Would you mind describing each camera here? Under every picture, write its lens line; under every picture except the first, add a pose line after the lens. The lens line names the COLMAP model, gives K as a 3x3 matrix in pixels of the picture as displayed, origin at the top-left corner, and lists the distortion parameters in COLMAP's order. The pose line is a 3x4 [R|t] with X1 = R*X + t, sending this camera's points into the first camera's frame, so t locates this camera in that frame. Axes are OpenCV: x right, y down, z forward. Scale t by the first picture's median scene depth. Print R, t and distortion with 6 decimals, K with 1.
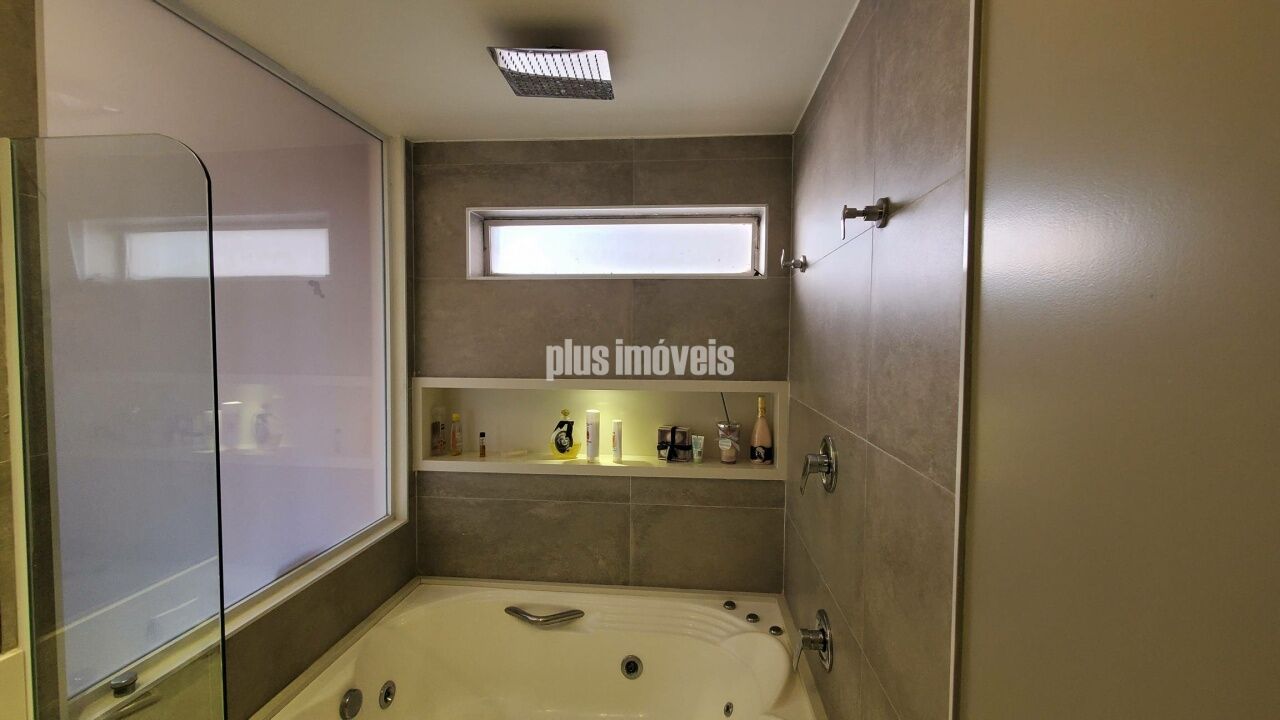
lens RADIAL K [[509.0, 0, 648.7], [0, 509.0, 355.4], [0, 0, 1]] dist [-0.001832, -0.000620]
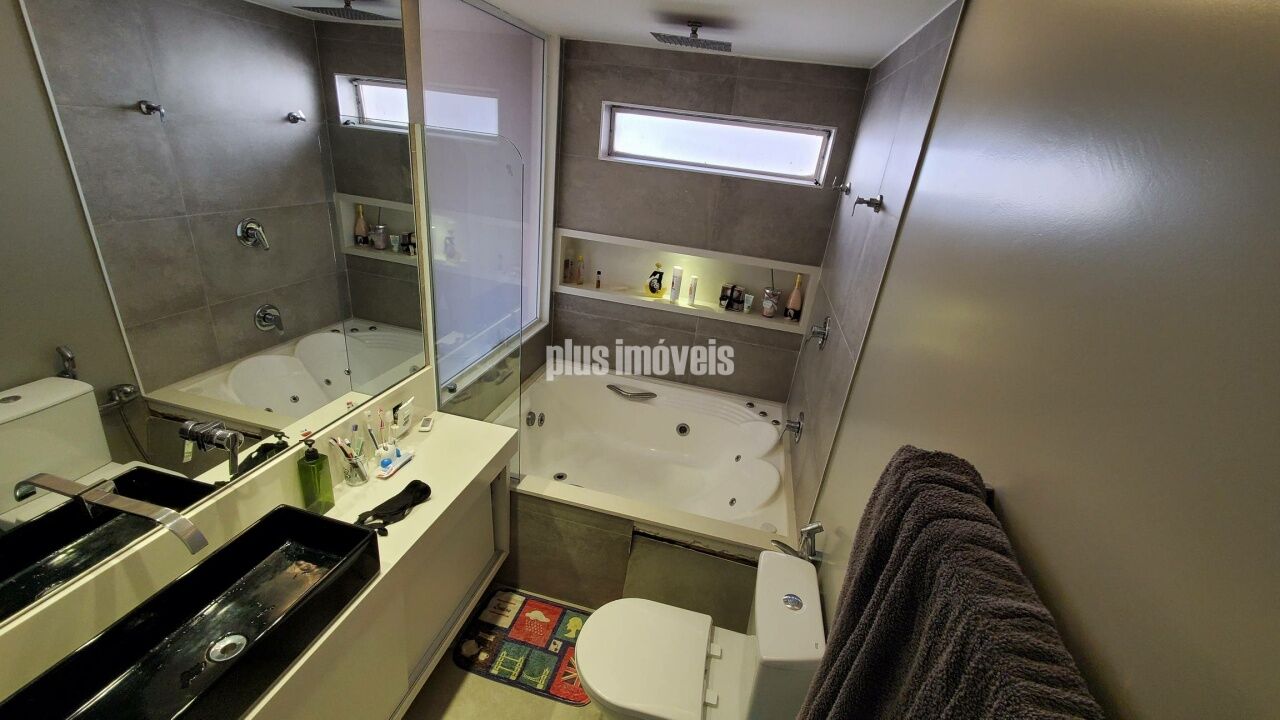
lens RADIAL K [[508.4, 0, 646.4], [0, 508.4, 355.8], [0, 0, 1]] dist [-0.002957, -0.000218]
pose [[0.985741, 0.146446, -0.082874, -0.045092], [-0.107895, 0.928024, 0.356553, -0.160481], [0.129124, -0.342527, 0.930592, -0.416578]]
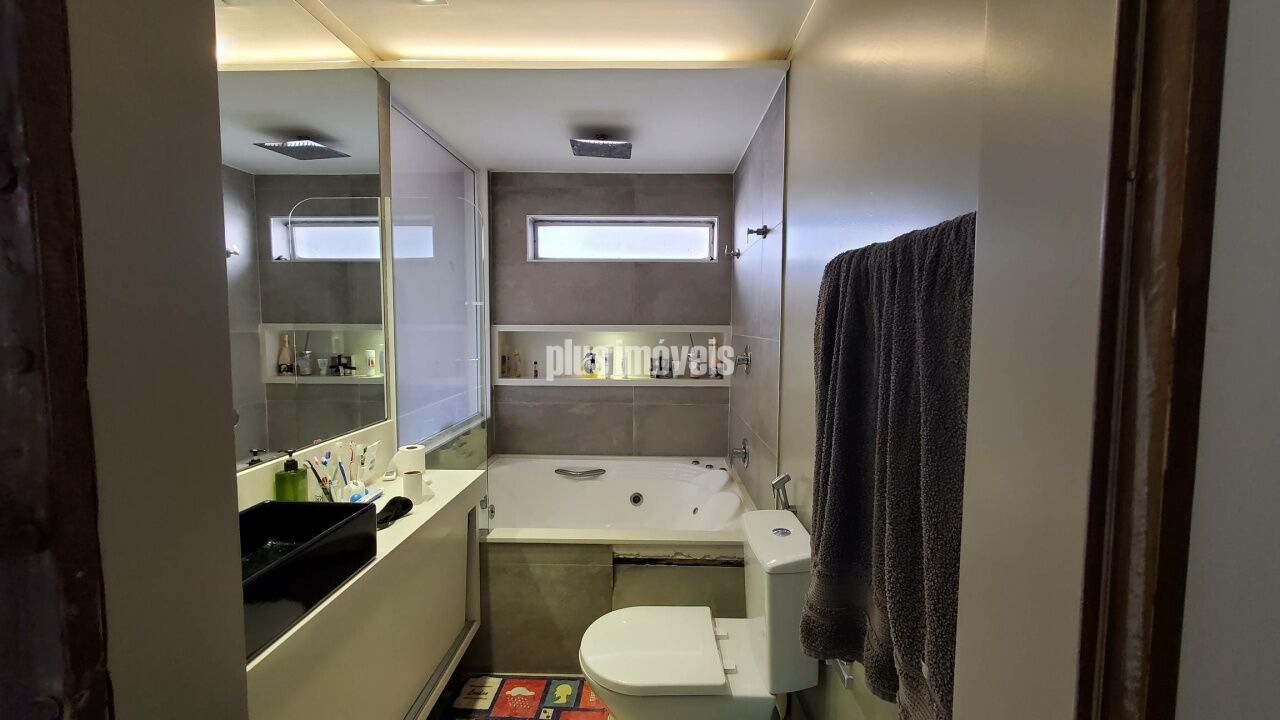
lens RADIAL K [[509.0, 0, 648.7], [0, 509.0, 355.4], [0, 0, 1]] dist [-0.001832, -0.000620]
pose [[0.997249, -0.005317, 0.073938, -0.105490], [0.003340, 0.999634, 0.026834, 0.097697], [-0.074053, -0.026513, 0.996902, -0.586886]]
